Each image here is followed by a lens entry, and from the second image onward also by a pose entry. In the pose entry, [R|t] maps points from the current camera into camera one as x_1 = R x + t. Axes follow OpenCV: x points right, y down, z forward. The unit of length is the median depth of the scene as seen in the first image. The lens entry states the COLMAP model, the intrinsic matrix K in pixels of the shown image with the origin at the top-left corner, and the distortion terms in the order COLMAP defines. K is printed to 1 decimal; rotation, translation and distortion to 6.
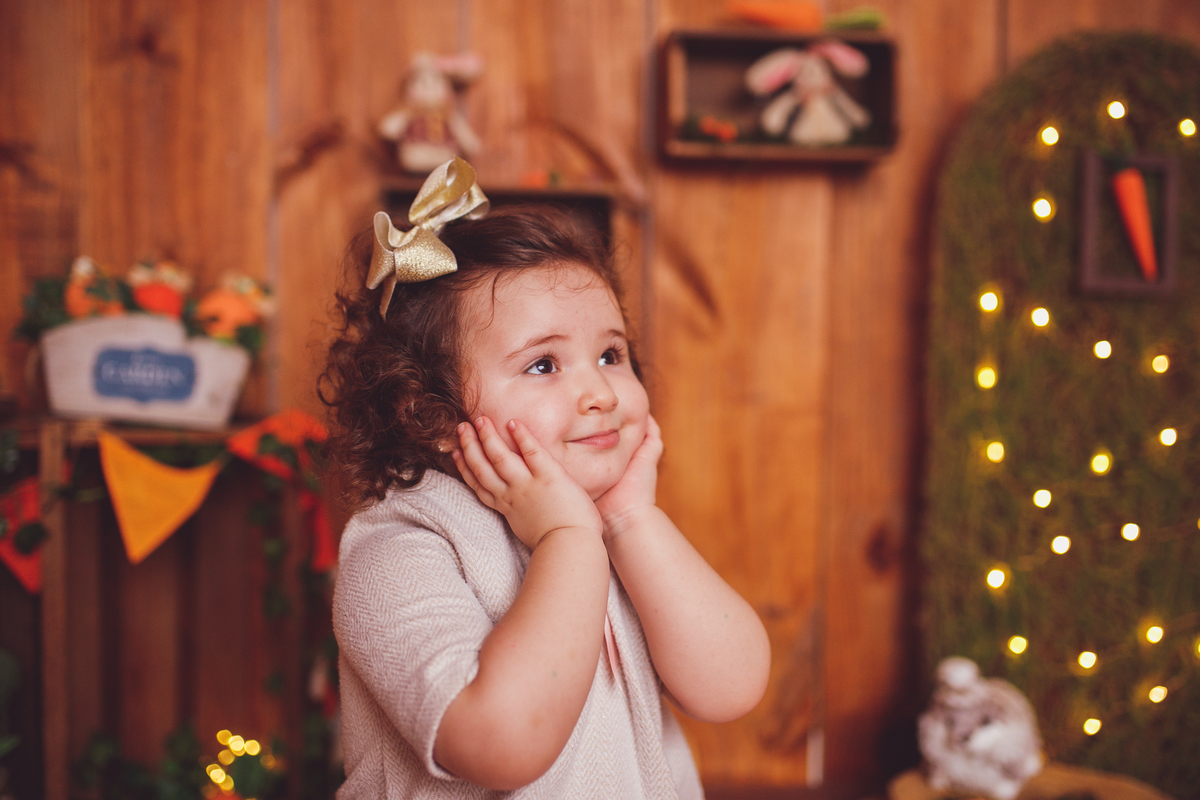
lens RADIAL K [[1193.4, 0, 578.8], [0, 1193.4, 414.4], [0, 0, 1]] dist [-0.017988, 0.000000]
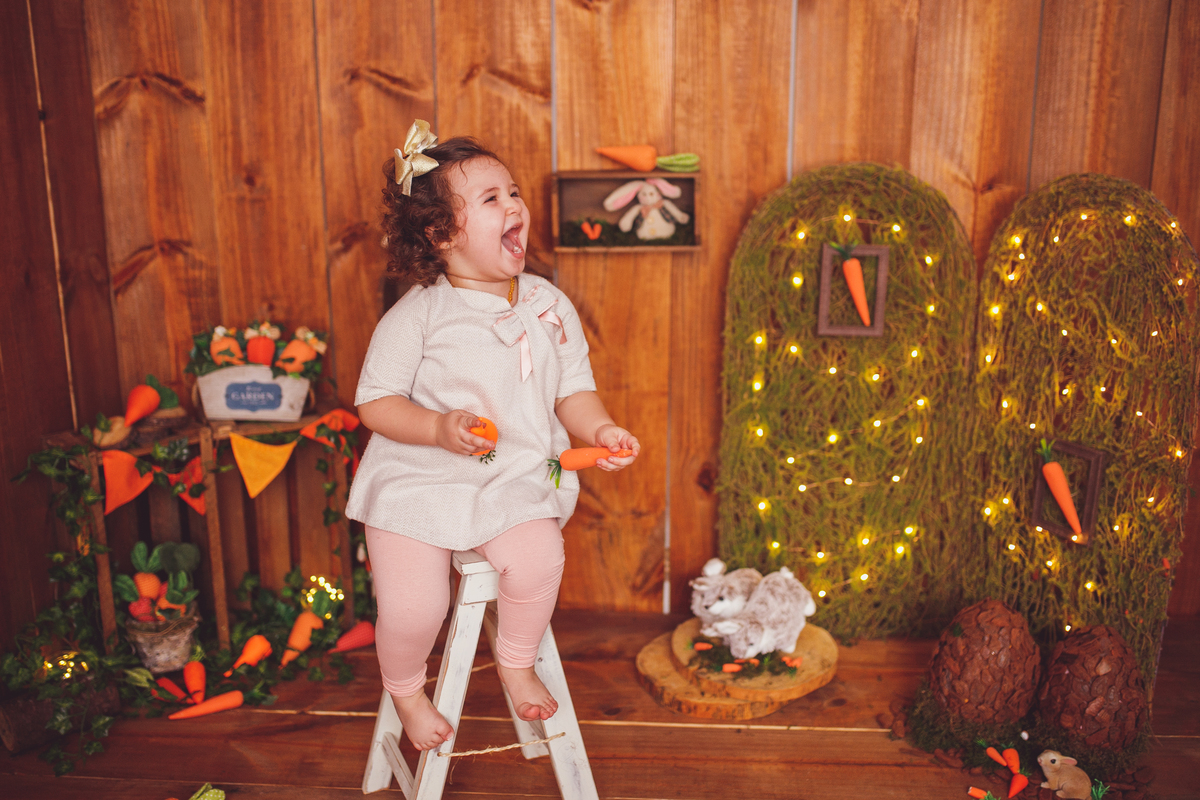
lens RADIAL K [[1193.4, 0, 588.9], [0, 1193.4, 391.8], [0, 0, 1]] dist [-0.017988, 0.000000]
pose [[0.987523, 0.026819, -0.155177, 0.370794], [0.004772, 0.979843, 0.199712, -0.347997], [0.157406, -0.197961, 0.967489, -0.597556]]
